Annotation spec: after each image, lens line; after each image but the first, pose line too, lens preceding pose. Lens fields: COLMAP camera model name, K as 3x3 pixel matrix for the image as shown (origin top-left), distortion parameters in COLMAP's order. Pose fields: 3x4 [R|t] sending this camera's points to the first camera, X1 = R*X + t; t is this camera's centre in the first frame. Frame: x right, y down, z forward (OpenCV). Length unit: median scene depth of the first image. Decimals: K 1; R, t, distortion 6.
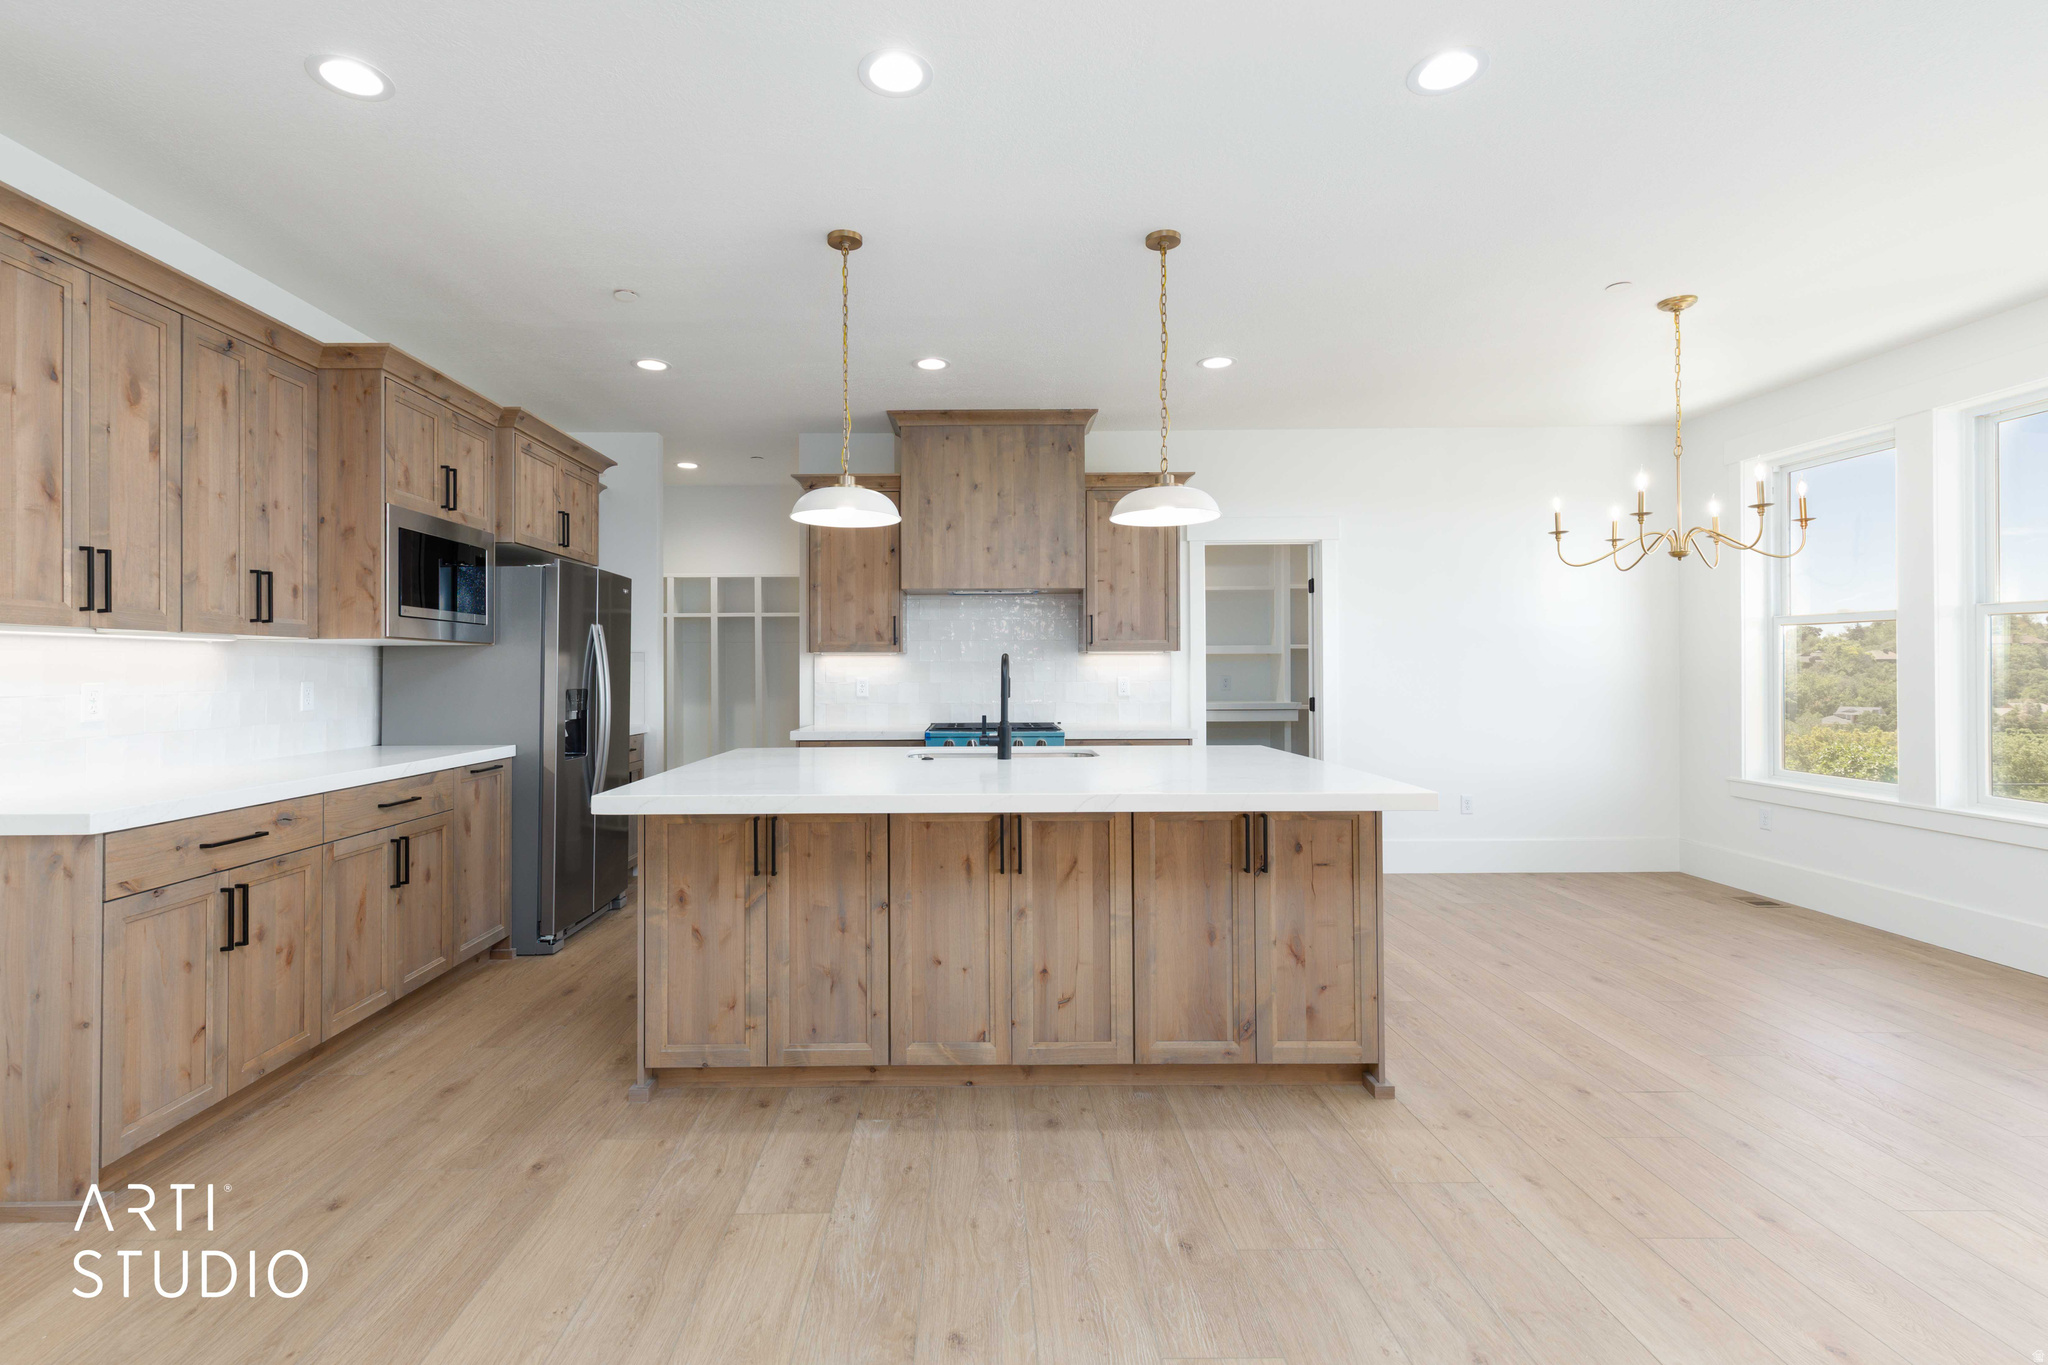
lens RADIAL K [[926.5, 0, 994.0], [0, 926.5, 662.1], [0, 0, 1]] dist [0.013155, -0.001493]
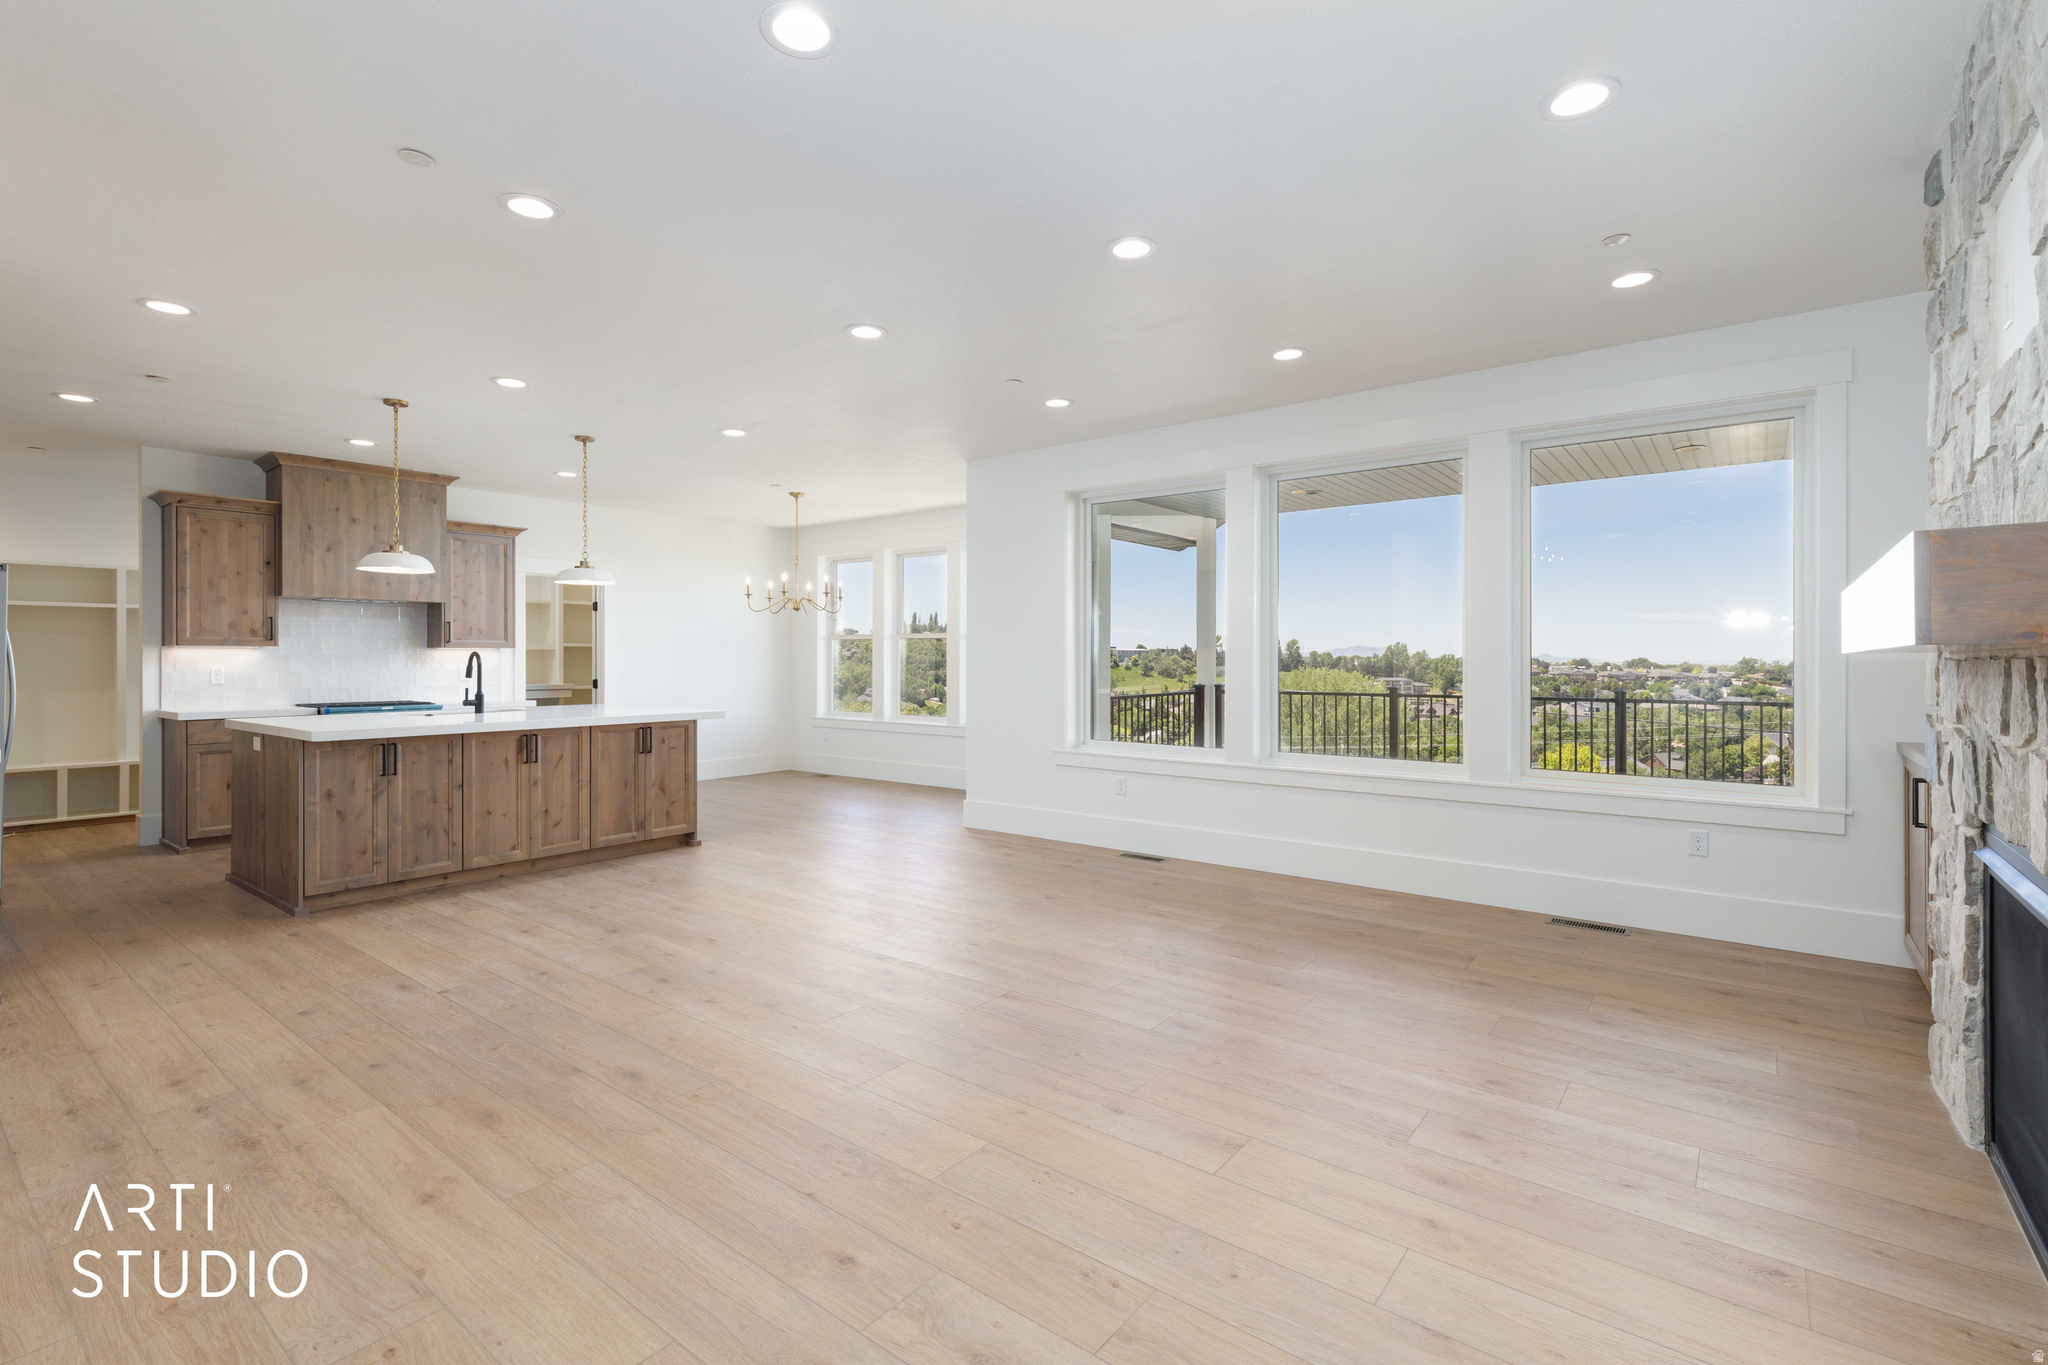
lens RADIAL K [[926.5, 0, 1012.0], [0, 926.5, 654.2], [0, 0, 1]] dist [0.013155, -0.001493]
pose [[0.630877, 0.007982, 0.775842, -0.850107], [-0.008959, 0.999955, -0.003003, -0.010307], [-0.775832, -0.005056, 0.630920, -1.026588]]
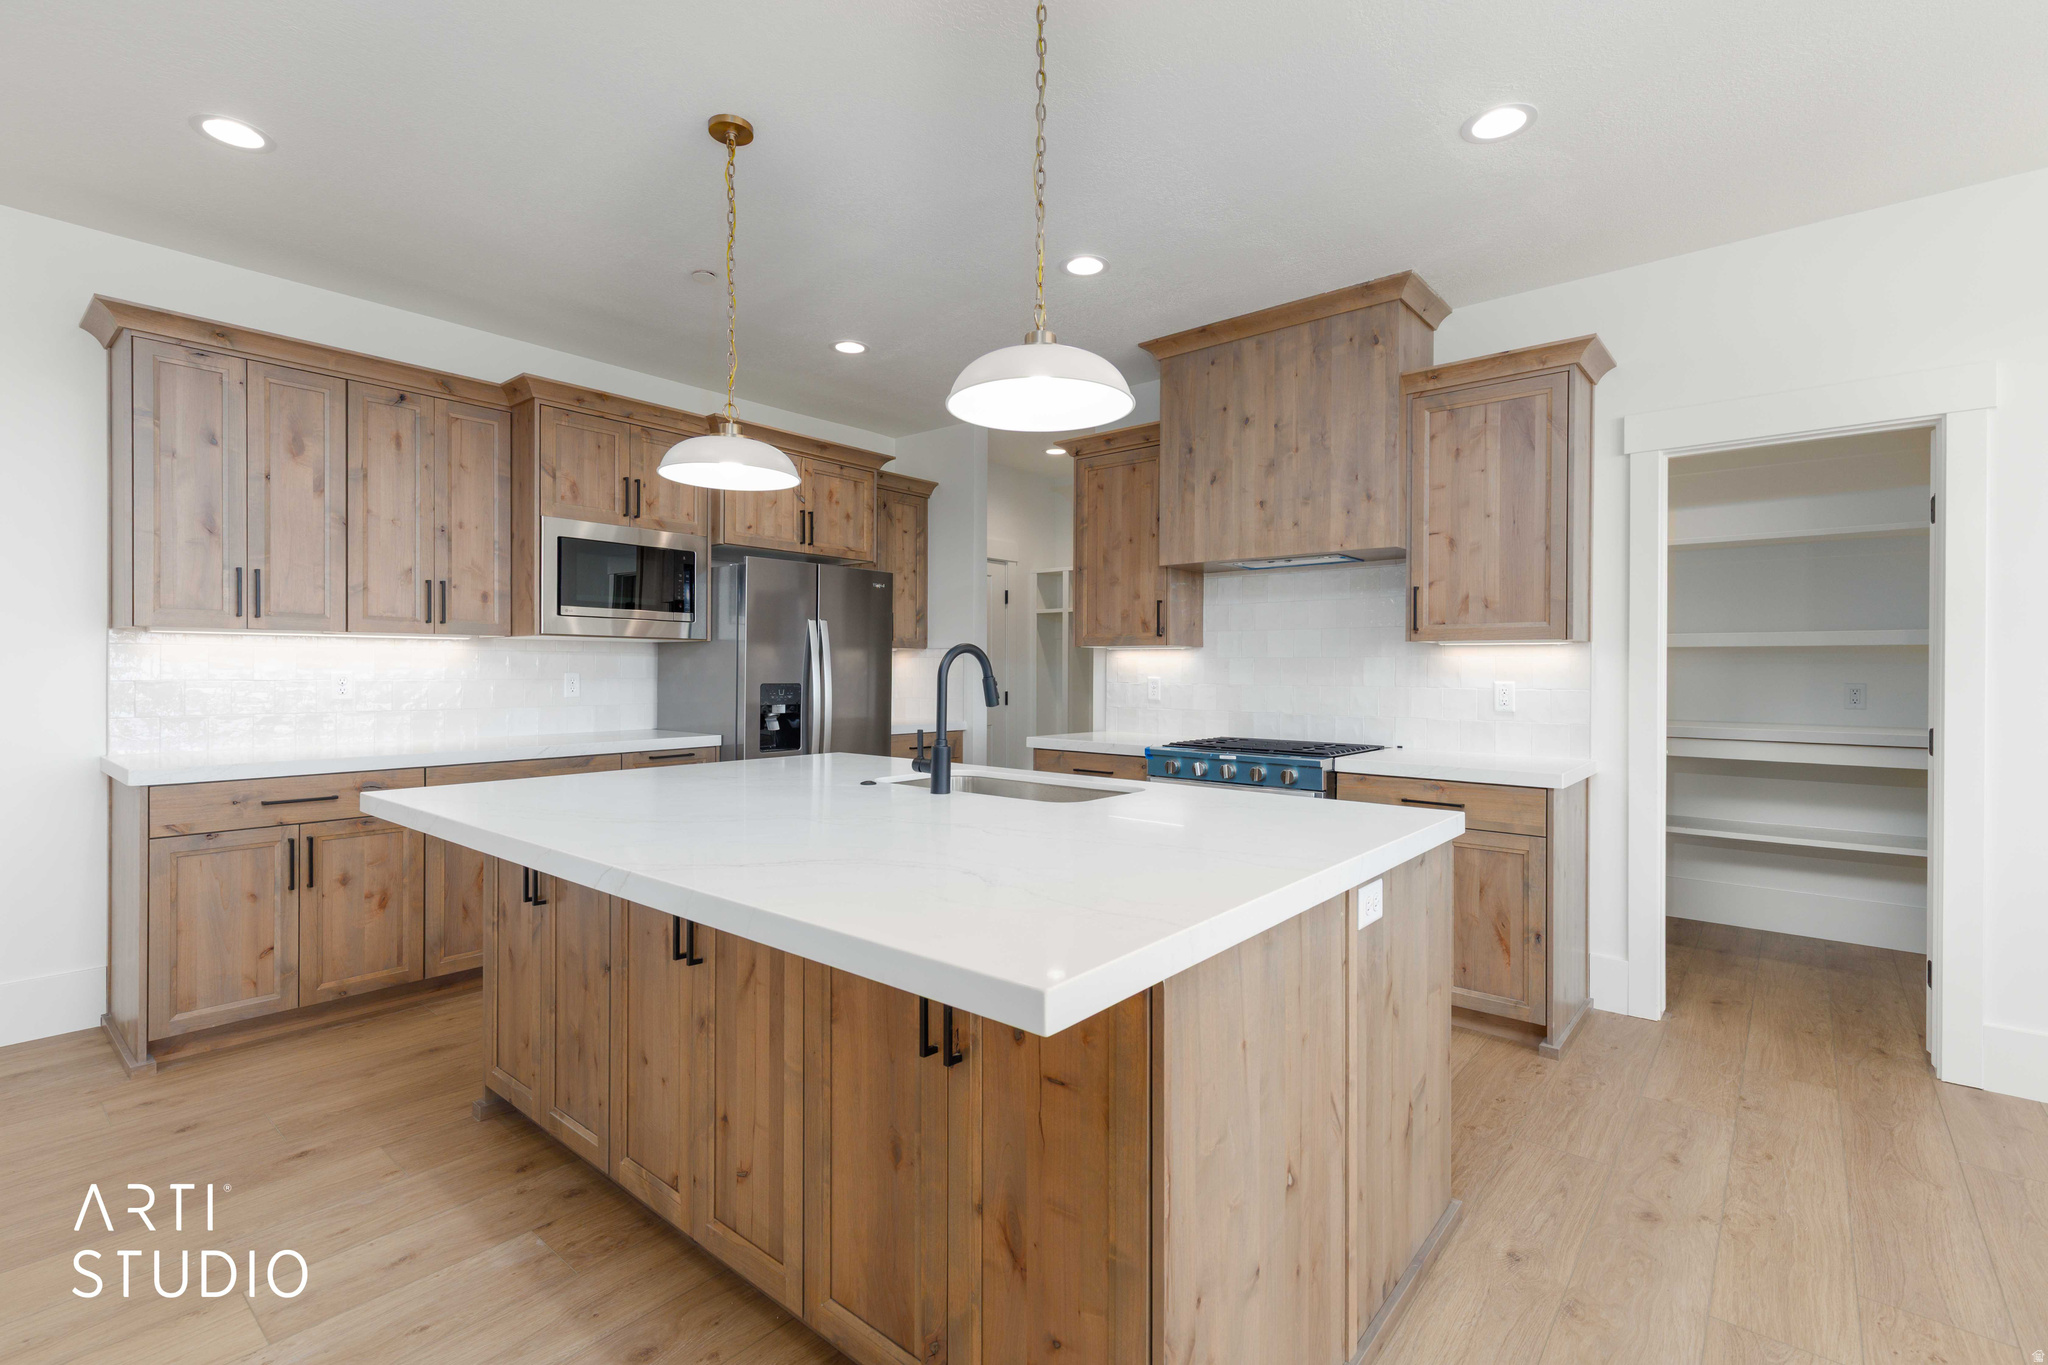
lens RADIAL K [[926.5, 0, 1033.6], [0, 926.5, 672.5], [0, 0, 1]] dist [0.013155, -0.001493]
pose [[0.759722, 0.010605, -0.650162, 0.628130], [-0.002708, 0.999910, 0.013145, 0.003679], [0.650243, -0.008226, 0.759682, 0.614886]]
